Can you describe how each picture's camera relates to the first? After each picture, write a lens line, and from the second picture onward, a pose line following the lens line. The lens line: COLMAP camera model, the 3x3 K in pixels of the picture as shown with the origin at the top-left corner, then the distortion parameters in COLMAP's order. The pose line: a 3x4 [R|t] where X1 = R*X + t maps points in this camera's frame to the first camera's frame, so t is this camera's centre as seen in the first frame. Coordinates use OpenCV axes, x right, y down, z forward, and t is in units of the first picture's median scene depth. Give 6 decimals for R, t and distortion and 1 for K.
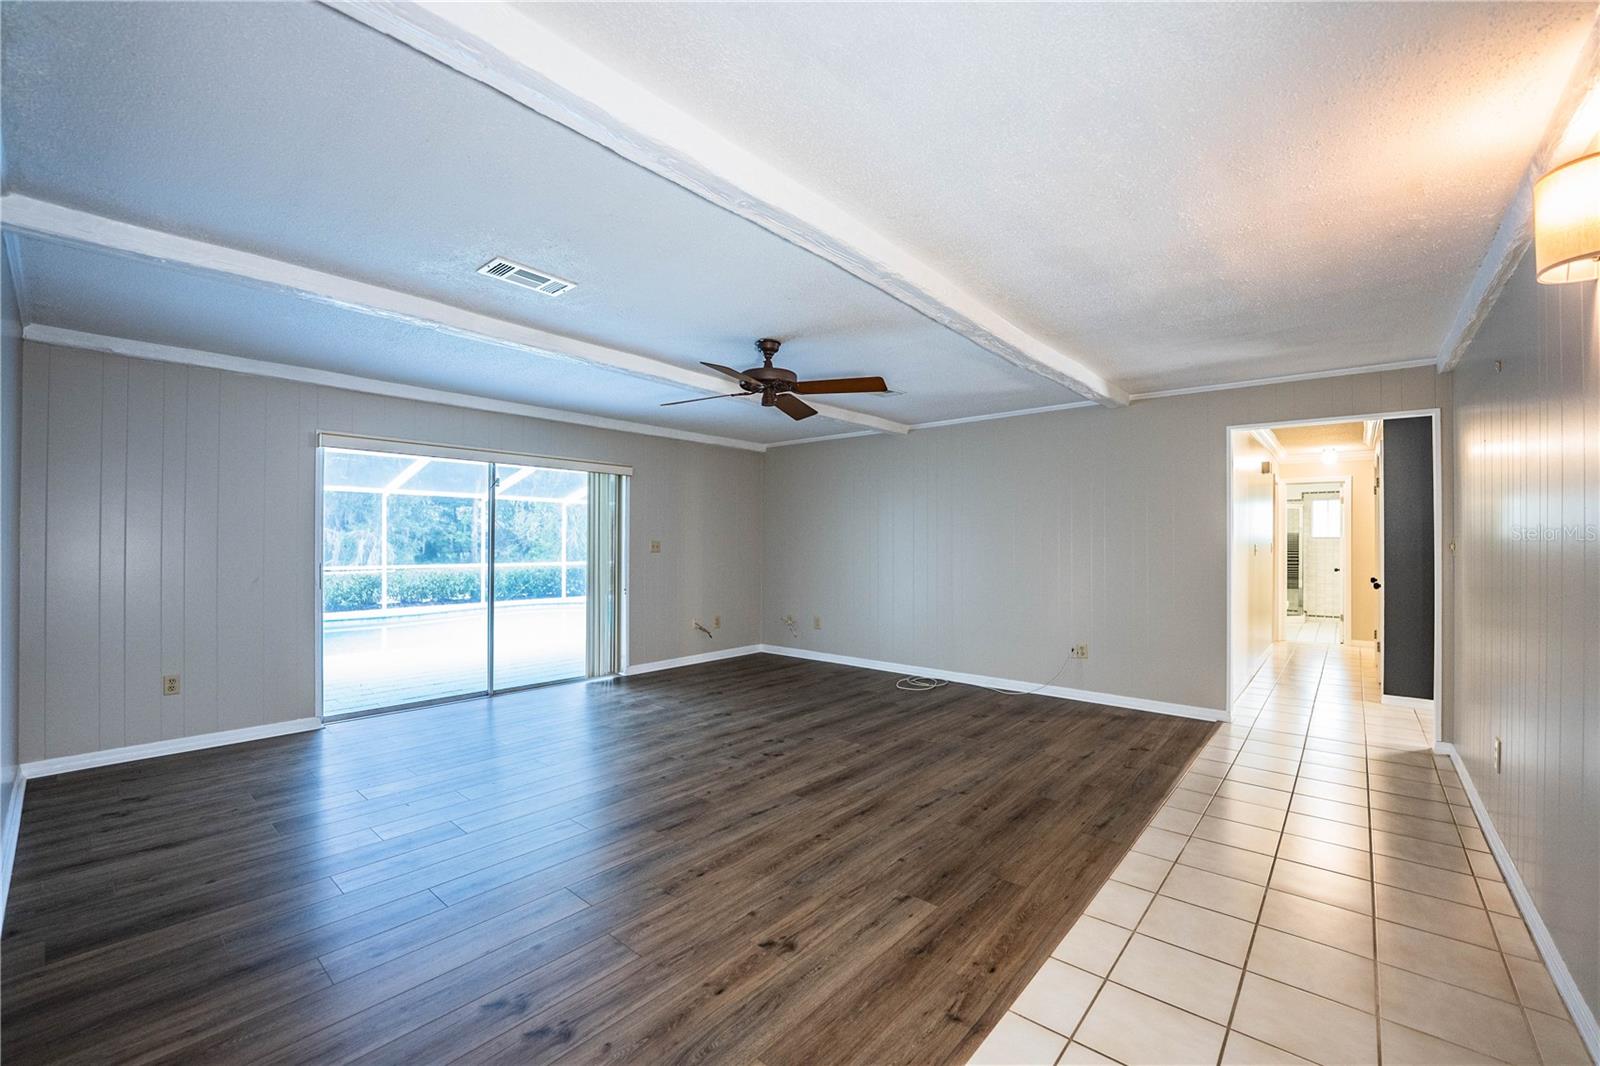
lens RADIAL K [[653.1, 0, 800.0], [0, 653.1, 543.0], [0, 0, 1]] dist [-0.026480, 0.002048]
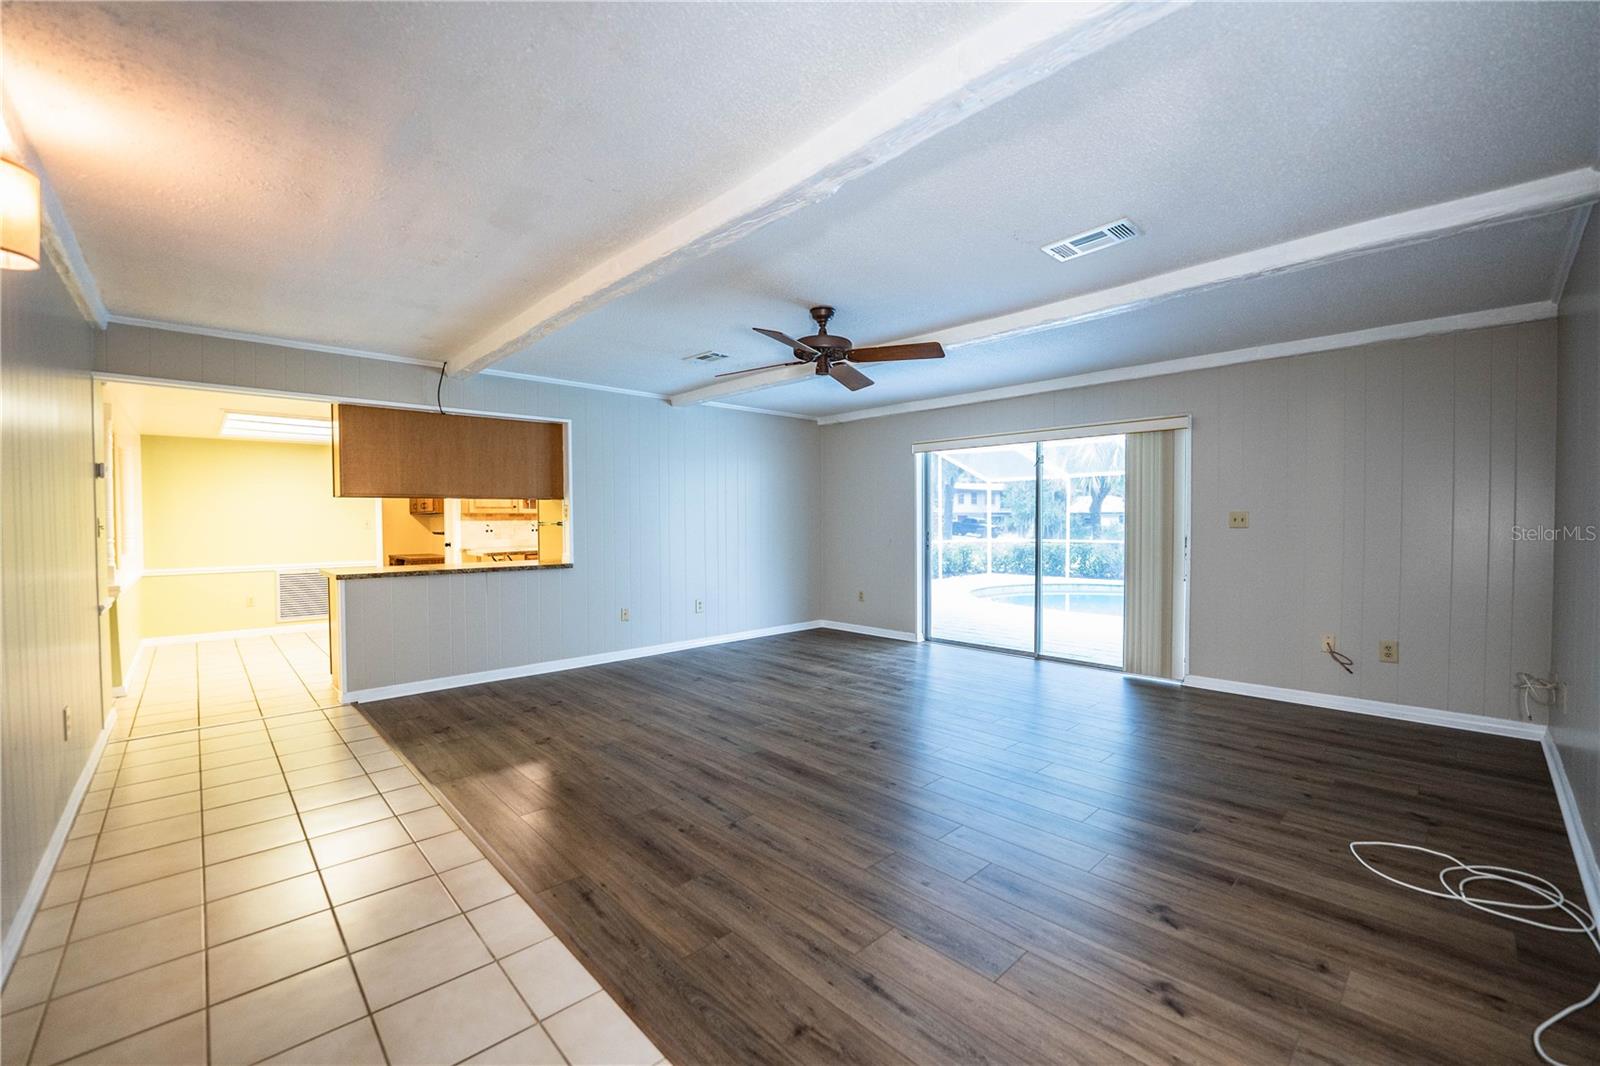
lens RADIAL K [[653.1, 0, 801.9], [0, 653.1, 535.7], [0, 0, 1]] dist [-0.026480, 0.002048]
pose [[-0.098890, 0.020610, -0.994885, 0.921506], [0.003626, 0.999786, 0.020351, 0.011882], [0.995092, -0.001594, -0.098943, 1.042581]]
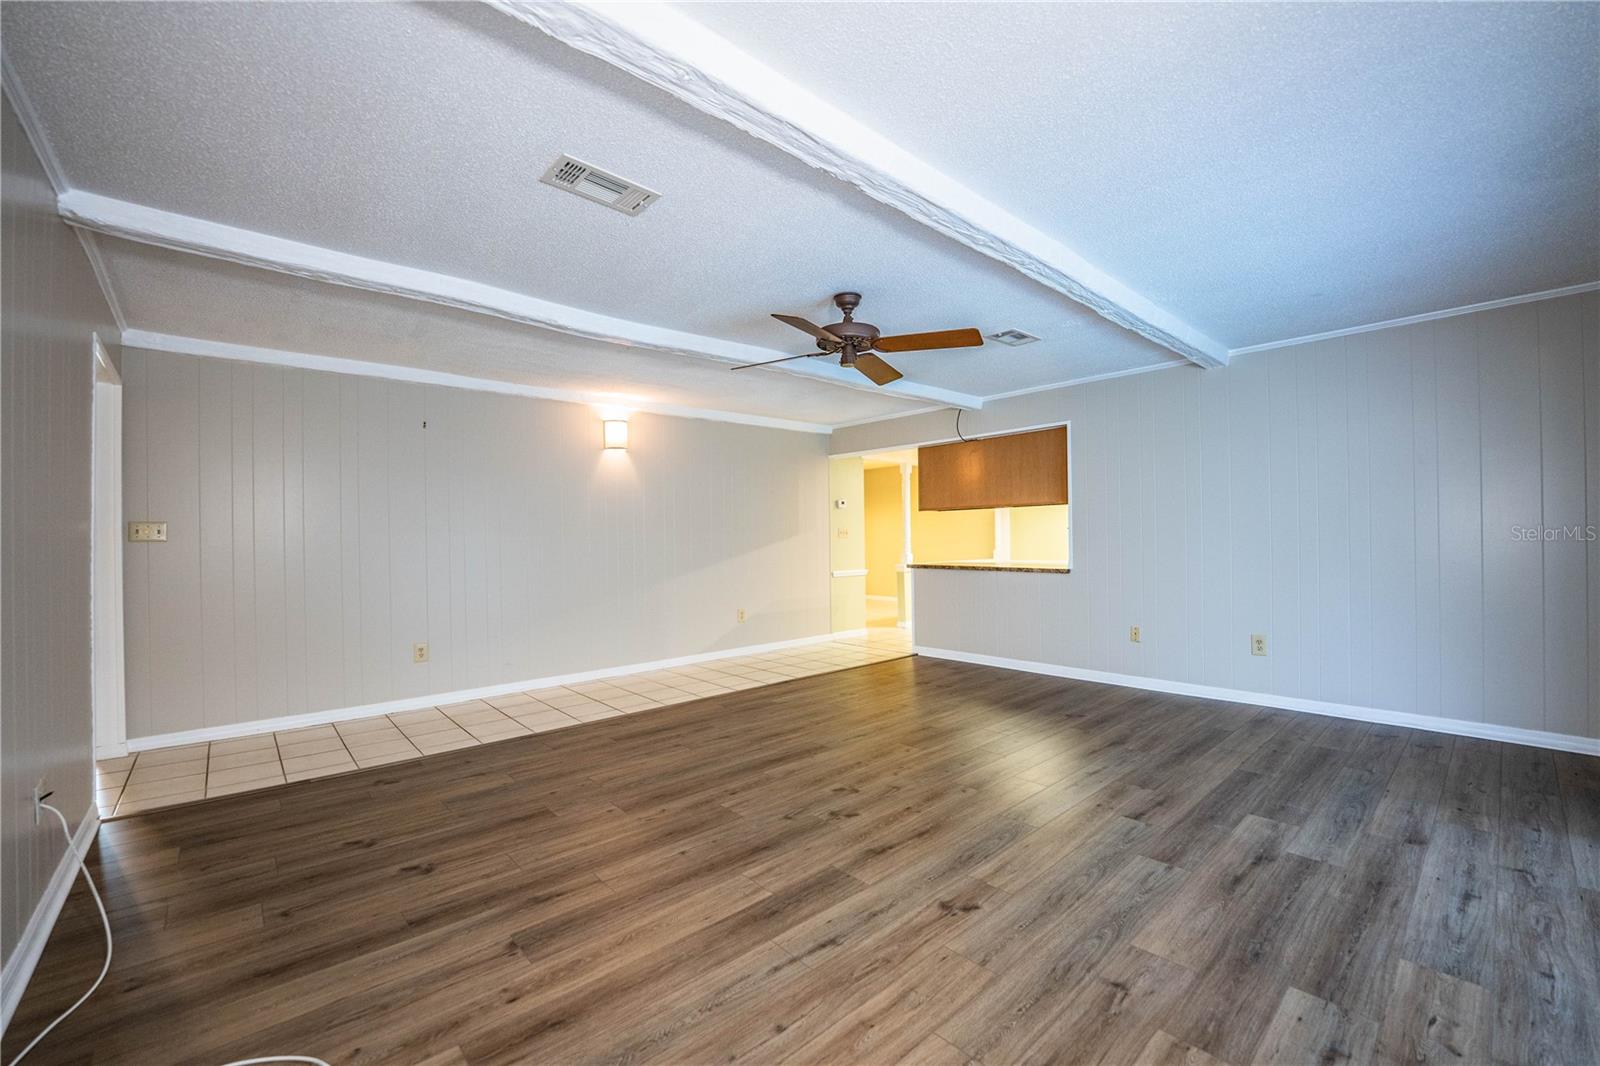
lens RADIAL K [[653.1, 0, 798.0], [0, 653.1, 533.6], [0, 0, 1]] dist [-0.026480, 0.002048]
pose [[-0.991693, 0.011138, 0.128144, -0.091382], [0.010701, 0.999934, -0.004102, 0.024244], [-0.128181, -0.002697, -0.991747, 1.868411]]
